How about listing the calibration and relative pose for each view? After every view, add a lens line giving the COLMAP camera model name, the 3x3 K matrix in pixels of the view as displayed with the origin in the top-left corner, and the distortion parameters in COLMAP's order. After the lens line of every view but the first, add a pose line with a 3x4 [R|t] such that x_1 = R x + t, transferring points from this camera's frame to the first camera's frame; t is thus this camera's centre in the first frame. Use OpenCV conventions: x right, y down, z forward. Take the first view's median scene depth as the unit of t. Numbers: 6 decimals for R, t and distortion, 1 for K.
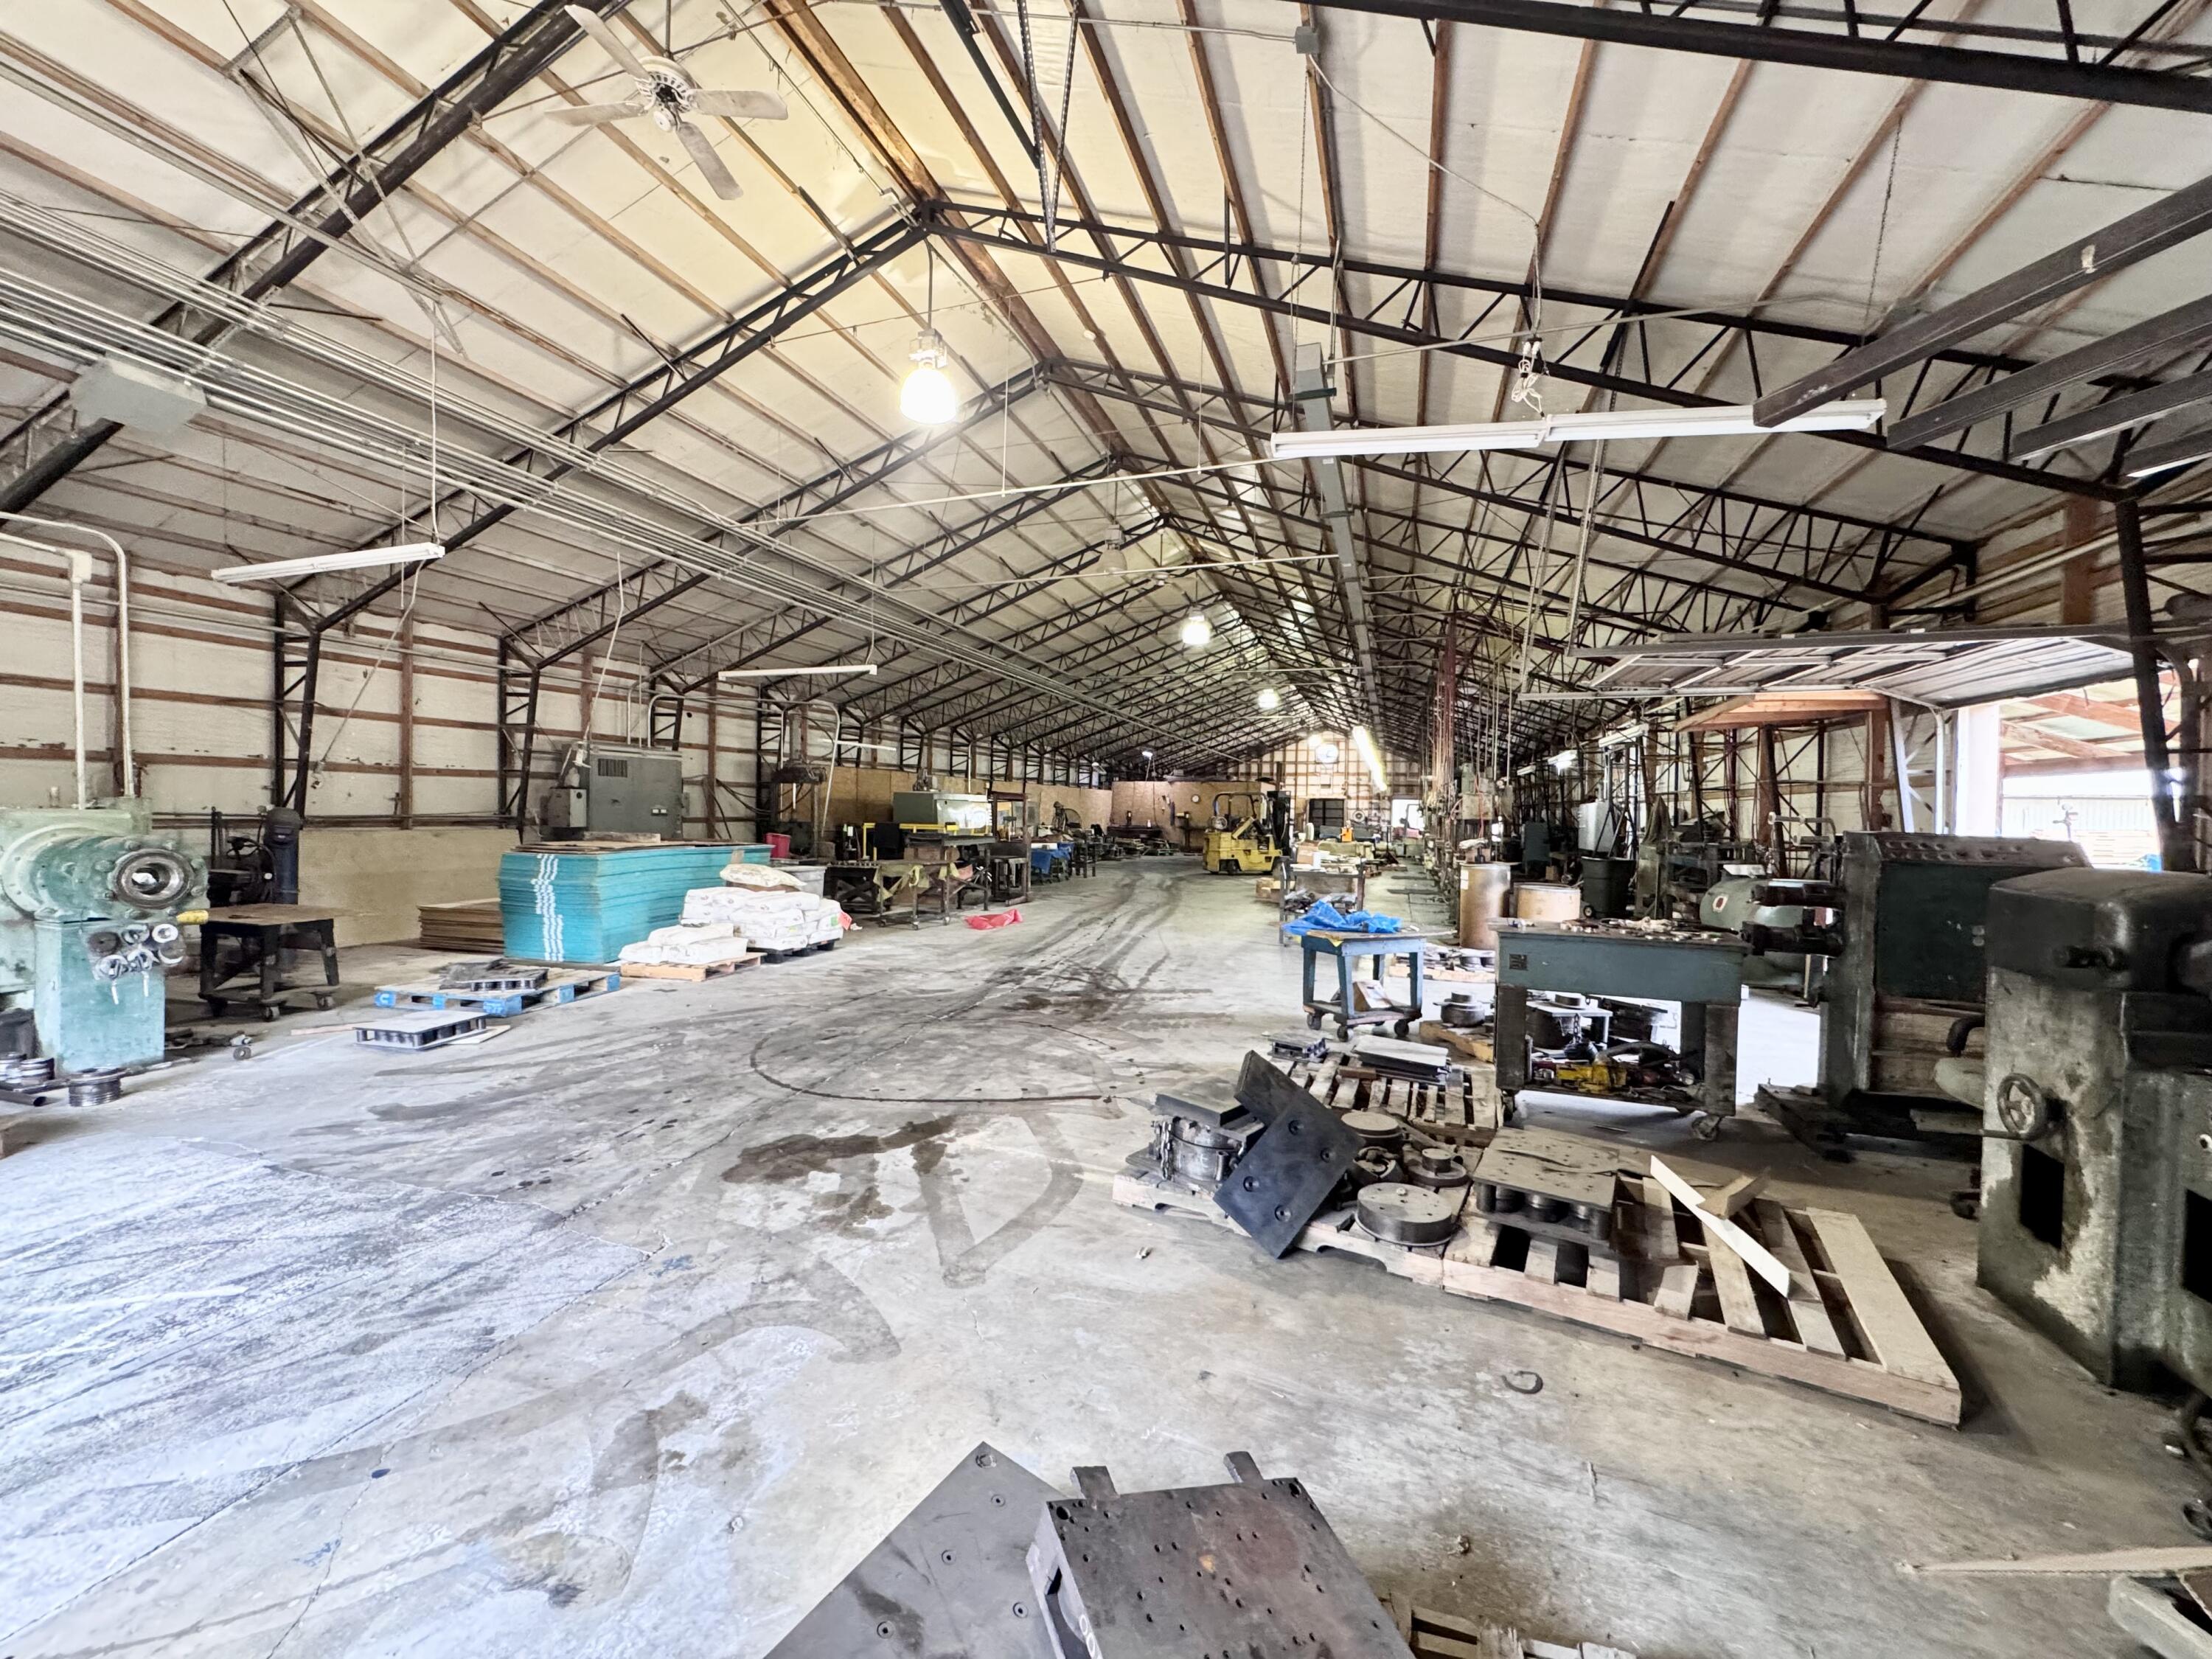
lens RADIAL K [[885.0, 0, 1101.6], [0, 885.0, 826.2], [0, 0, 1]] dist [-0.001761, -0.000257]
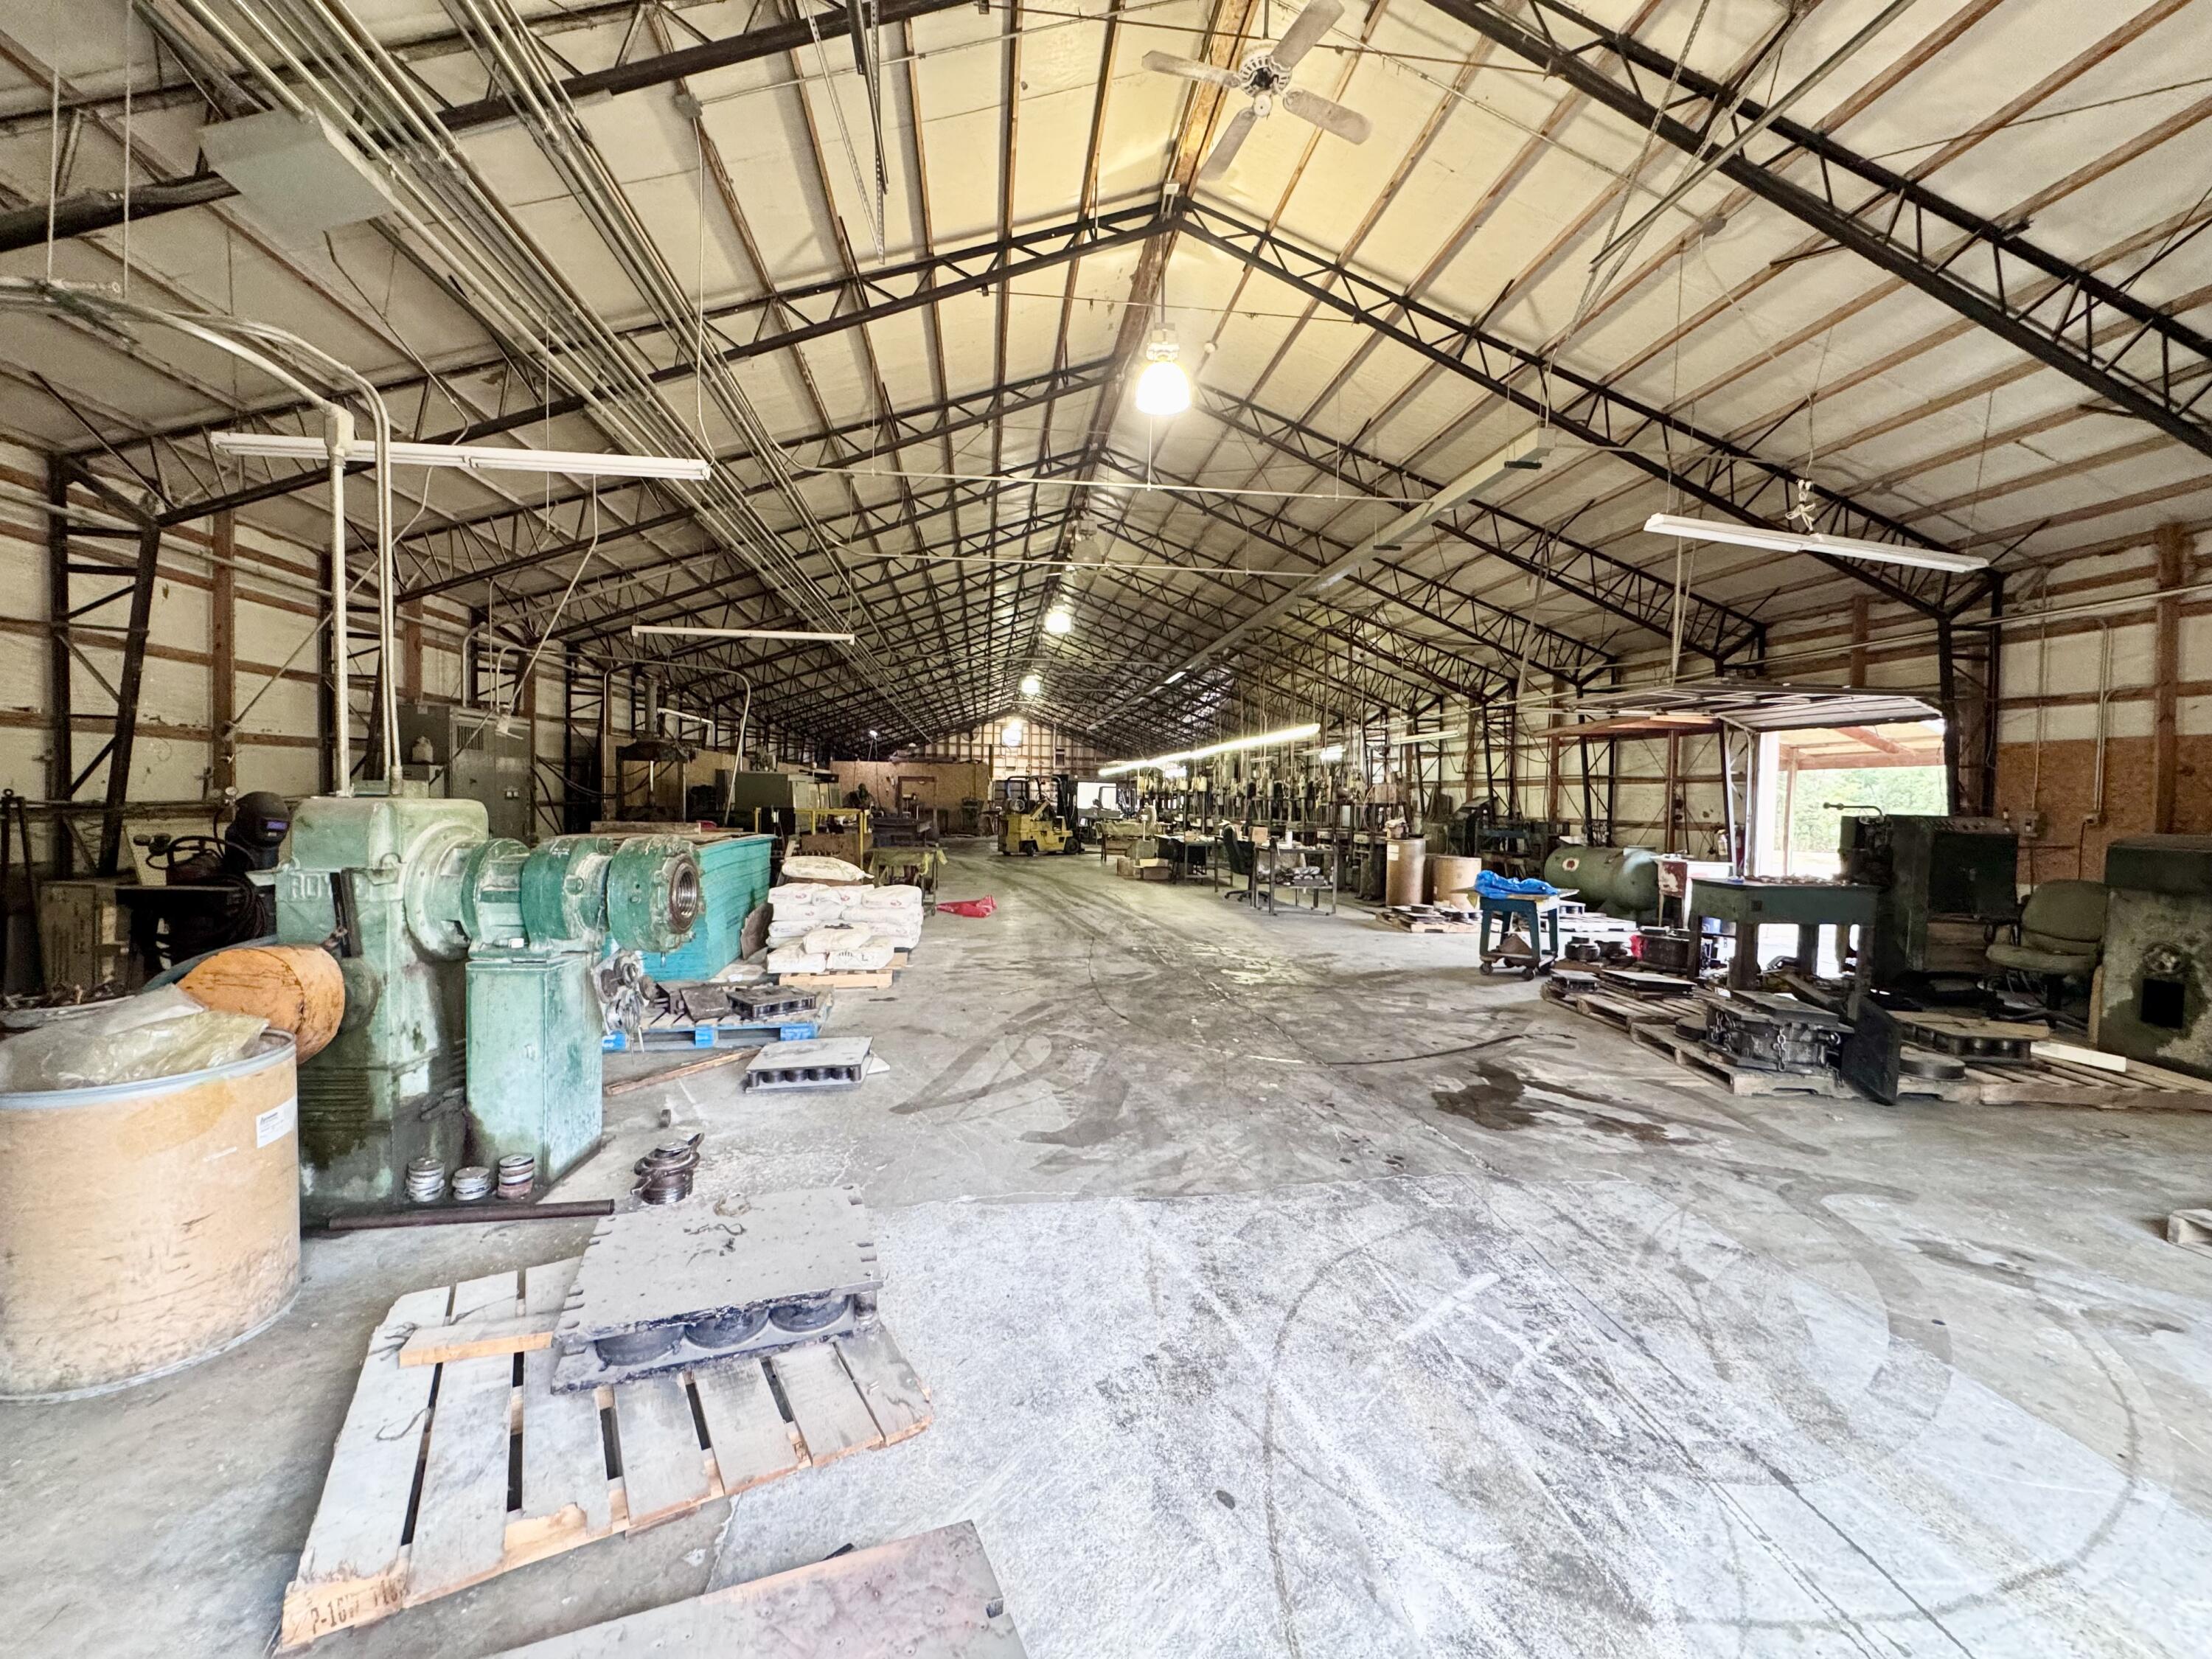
lens RADIAL K [[885.0, 0, 1101.6], [0, 885.0, 826.2], [0, 0, 1]] dist [-0.001761, -0.000257]
pose [[0.898923, -0.013432, 0.437900, -1.060701], [0.003604, 0.999723, 0.023267, -0.013328], [-0.438091, -0.019337, 0.898722, 0.165059]]
